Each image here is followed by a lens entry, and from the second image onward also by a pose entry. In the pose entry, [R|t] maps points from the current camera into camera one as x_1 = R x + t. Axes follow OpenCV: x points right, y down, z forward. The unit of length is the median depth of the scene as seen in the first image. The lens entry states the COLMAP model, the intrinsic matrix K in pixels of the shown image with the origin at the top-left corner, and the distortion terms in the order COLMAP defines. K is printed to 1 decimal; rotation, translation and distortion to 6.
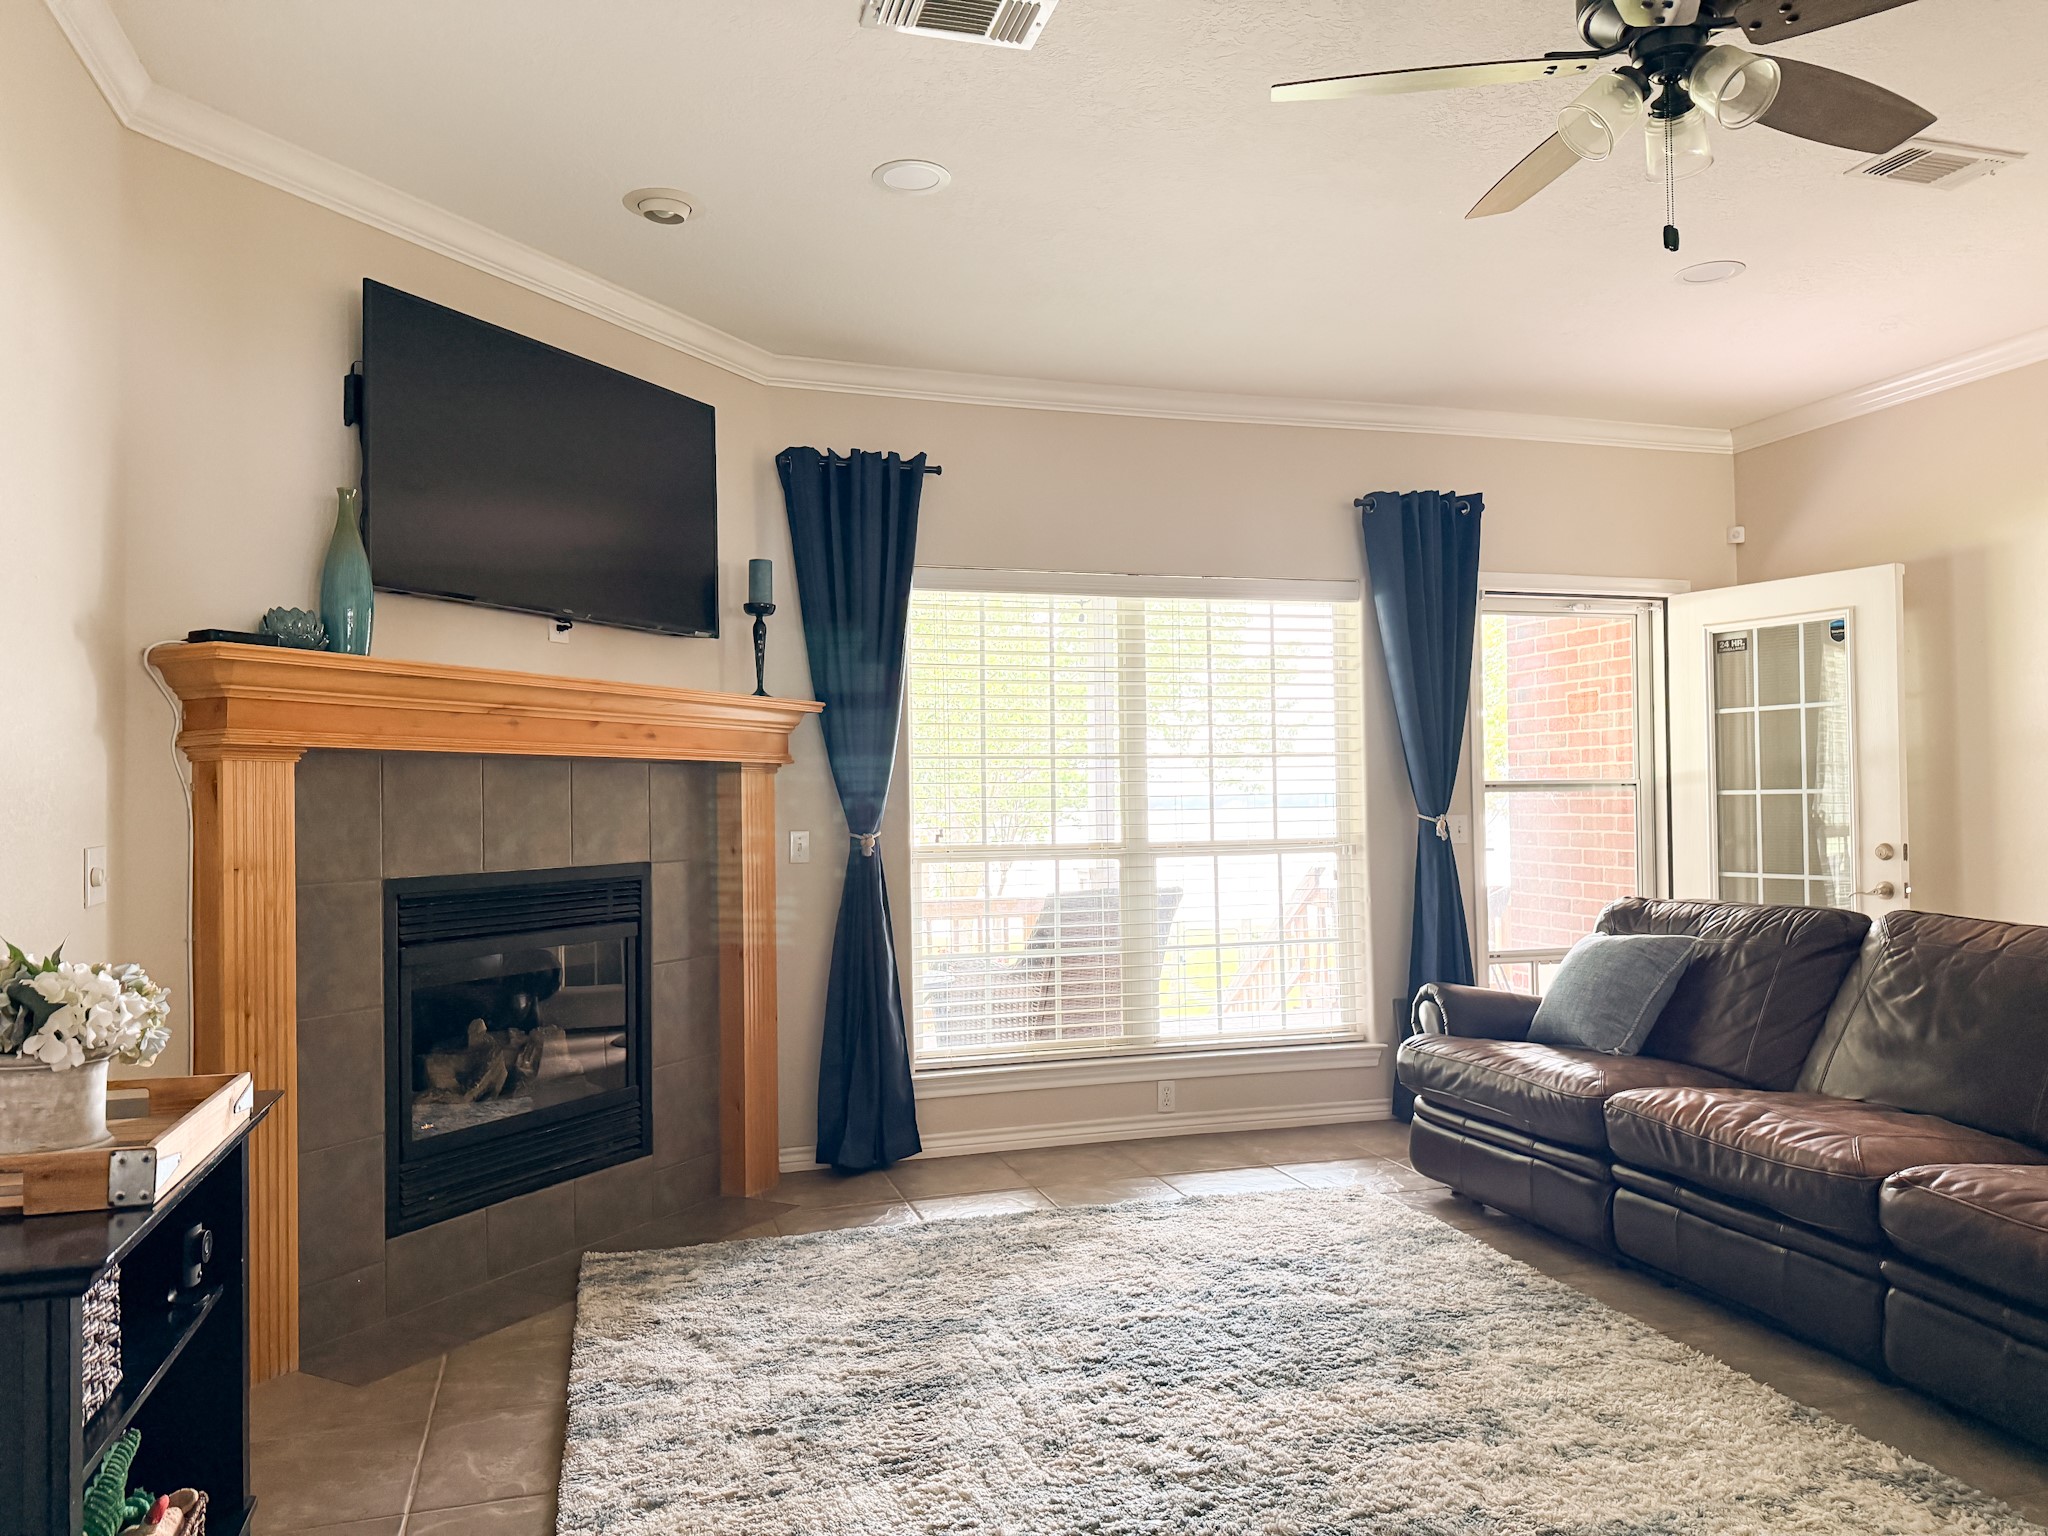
lens RADIAL K [[1458.2, 0, 1024.0], [0, 1458.2, 768.0], [0, 0, 1]] dist [0.116138, -0.110577]
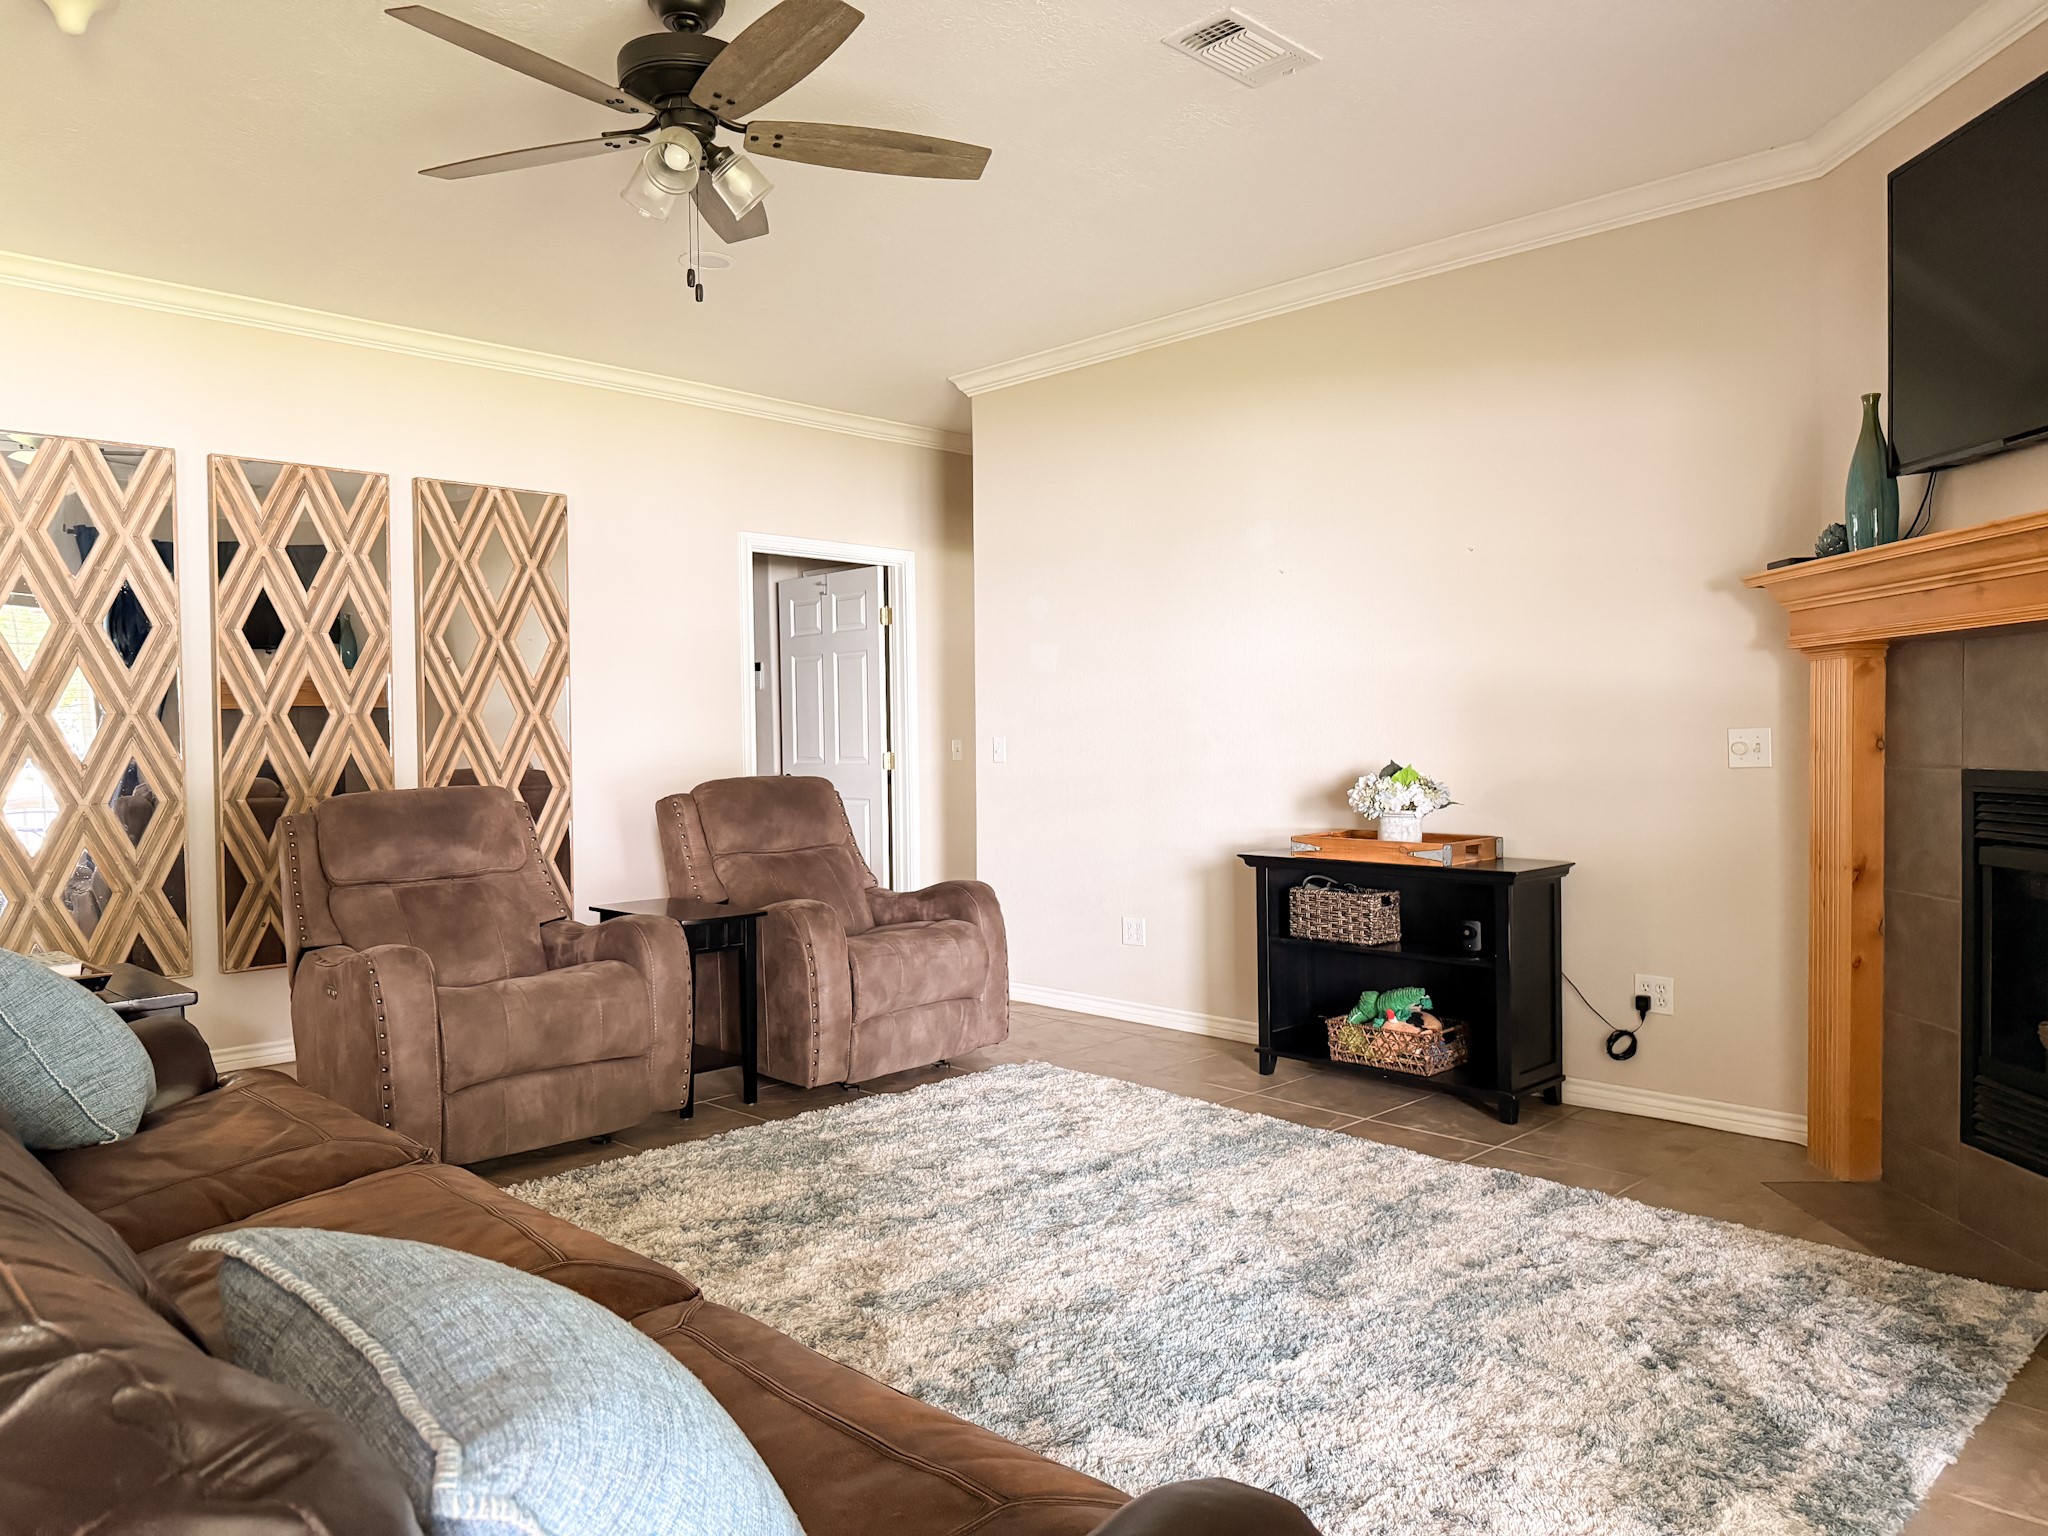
lens RADIAL K [[1458.2, 0, 1024.0], [0, 1458.2, 768.0], [0, 0, 1]] dist [0.116138, -0.110577]
pose [[-0.895820, 0.031388, -0.443307, 0.438495], [0.032202, 0.999465, 0.005694, 0.040640], [0.443248, -0.009174, -0.896352, 1.308542]]
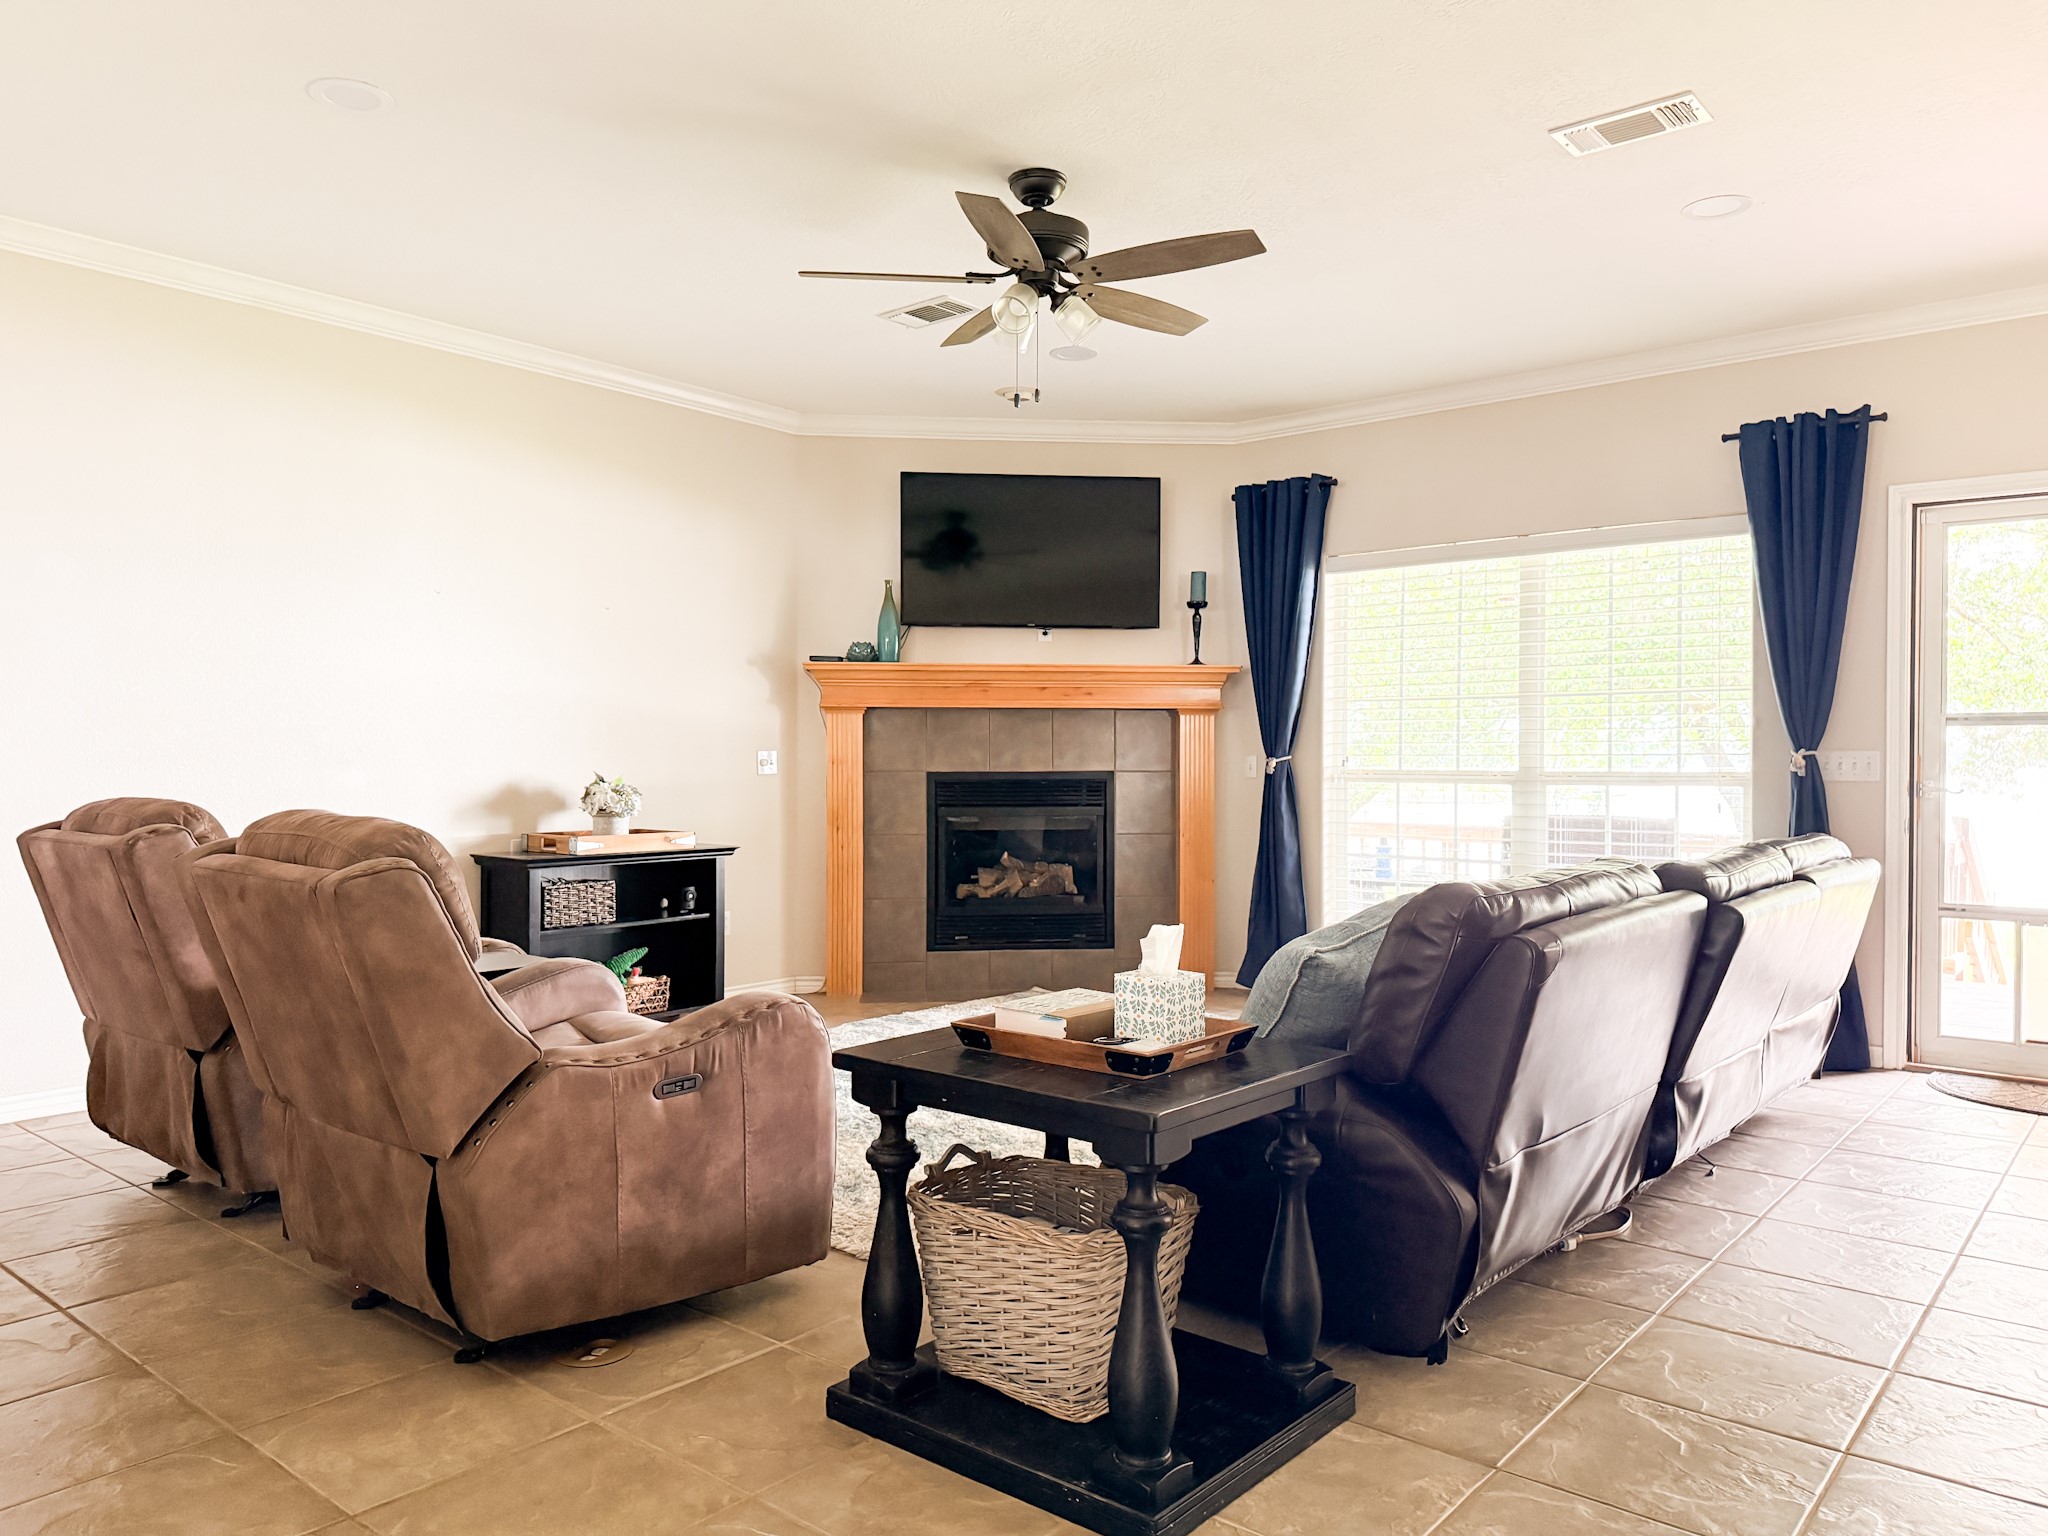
lens RADIAL K [[1458.2, 0, 1024.0], [0, 1458.2, 768.0], [0, 0, 1]] dist [0.116138, -0.110577]
pose [[0.533550, 0.021546, -0.845494, 1.054050], [0.013508, 0.999331, 0.033990, 0.004637], [0.845661, -0.029556, 0.532902, 0.059705]]
